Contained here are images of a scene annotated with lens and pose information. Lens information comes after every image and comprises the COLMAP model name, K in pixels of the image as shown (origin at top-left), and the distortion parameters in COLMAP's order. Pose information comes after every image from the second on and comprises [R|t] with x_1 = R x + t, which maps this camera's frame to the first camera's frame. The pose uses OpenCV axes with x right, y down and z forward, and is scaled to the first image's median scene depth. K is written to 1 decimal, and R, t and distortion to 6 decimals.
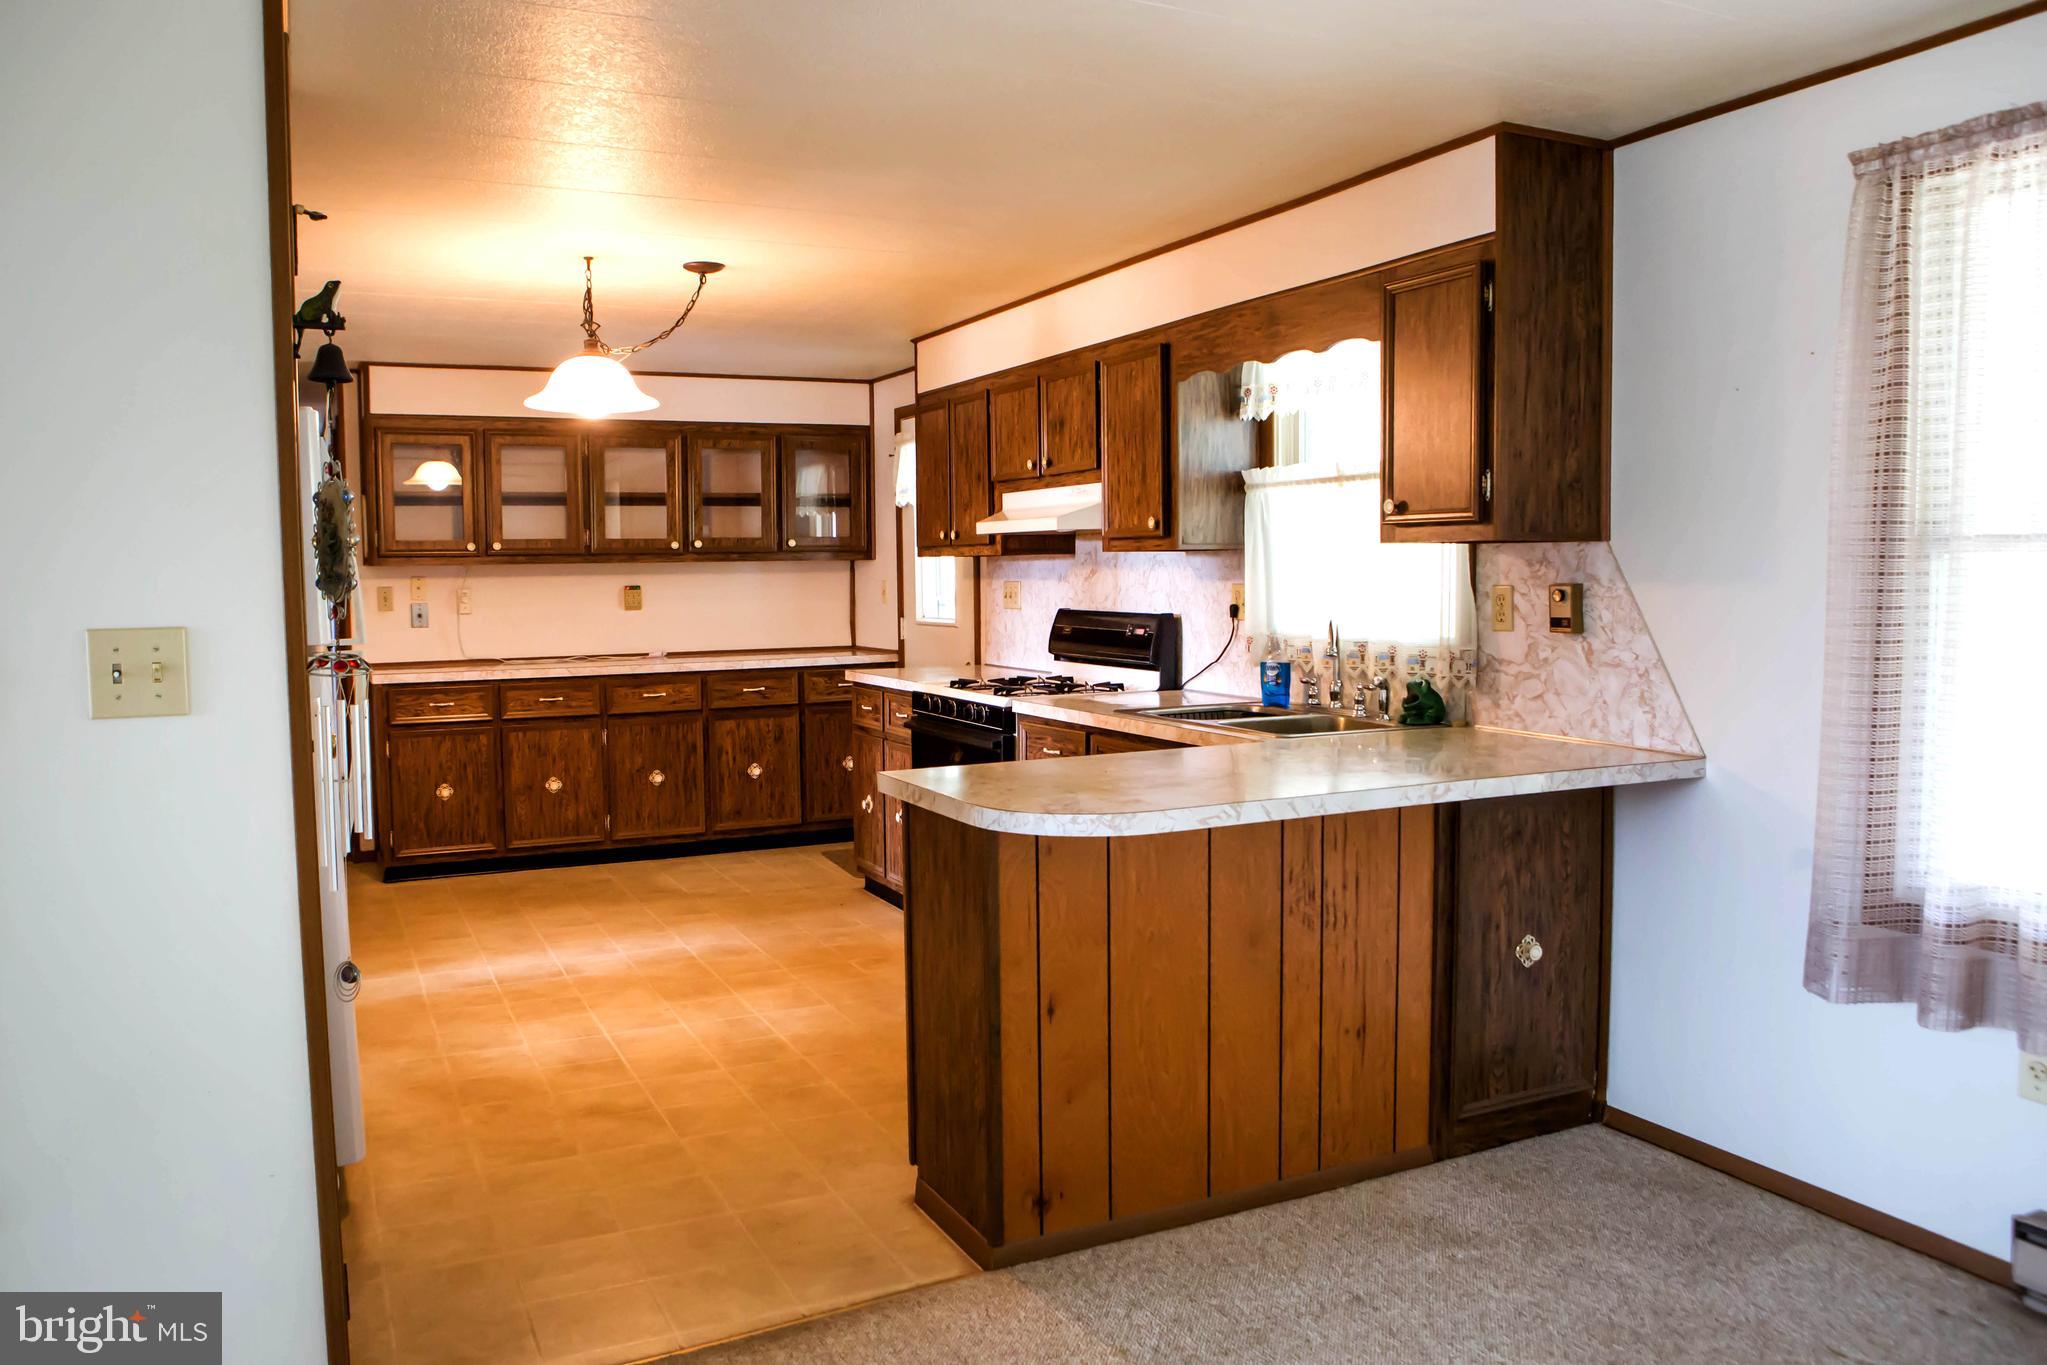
lens RADIAL K [[1417.3, 0, 974.6], [0, 1417.3, 678.0], [0, 0, 1]] dist [-0.081851, 0.001338]
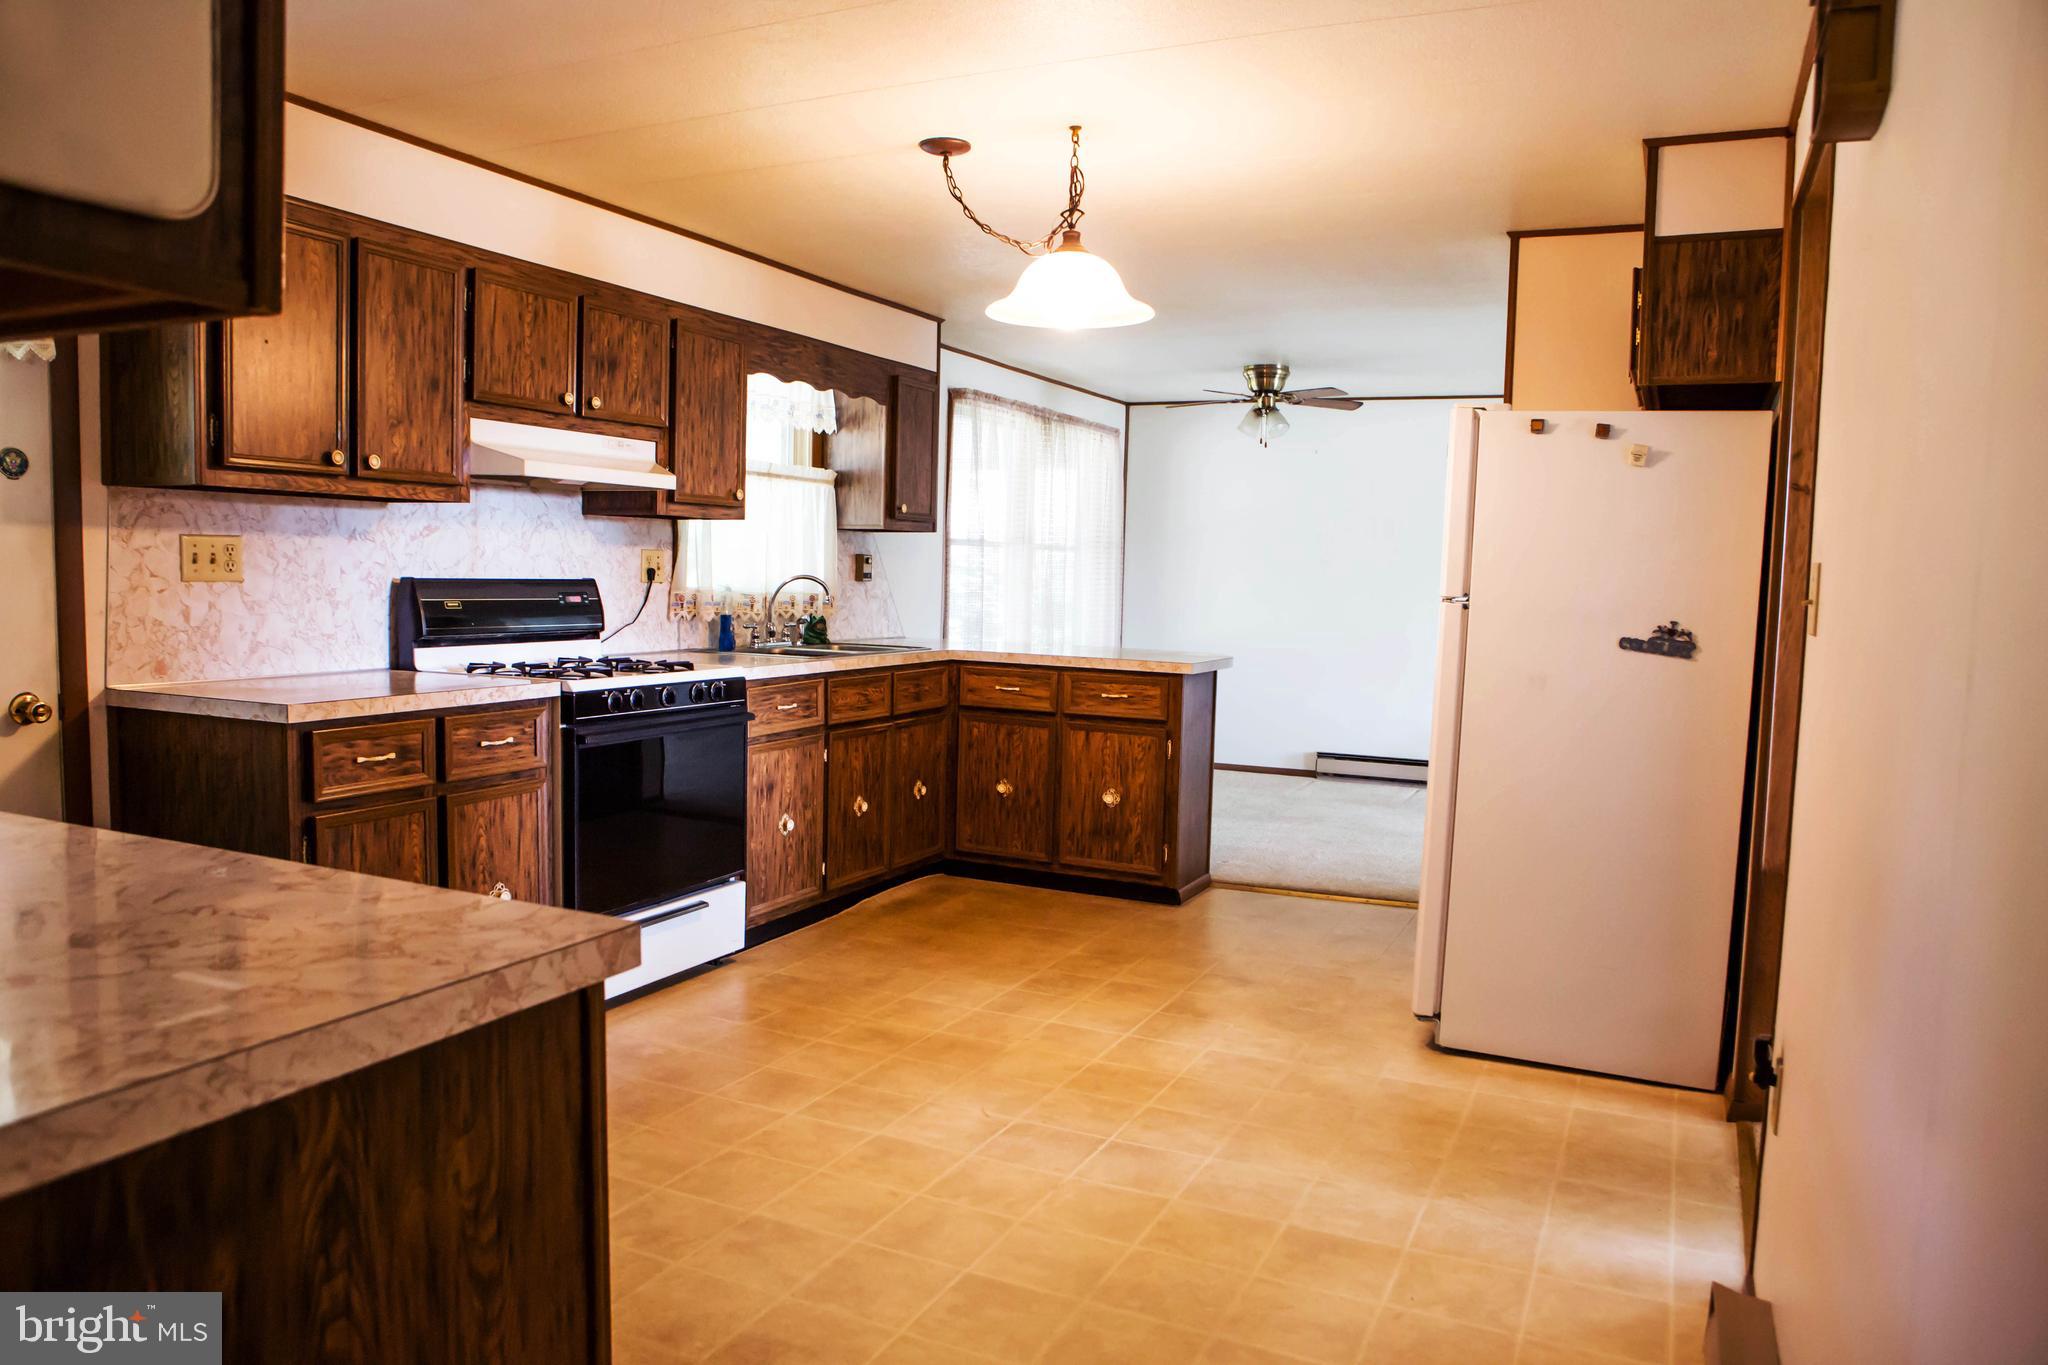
lens RADIAL K [[1418.0, 0, 975.1], [0, 1418.0, 678.0], [0, 0, 1]] dist [-0.081851, 0.001338]
pose [[-0.603720, -0.065187, 0.794527, -0.922784], [0.041675, 0.992708, 0.113114, -0.088648], [-0.796107, 0.101401, -0.596600, 1.604732]]
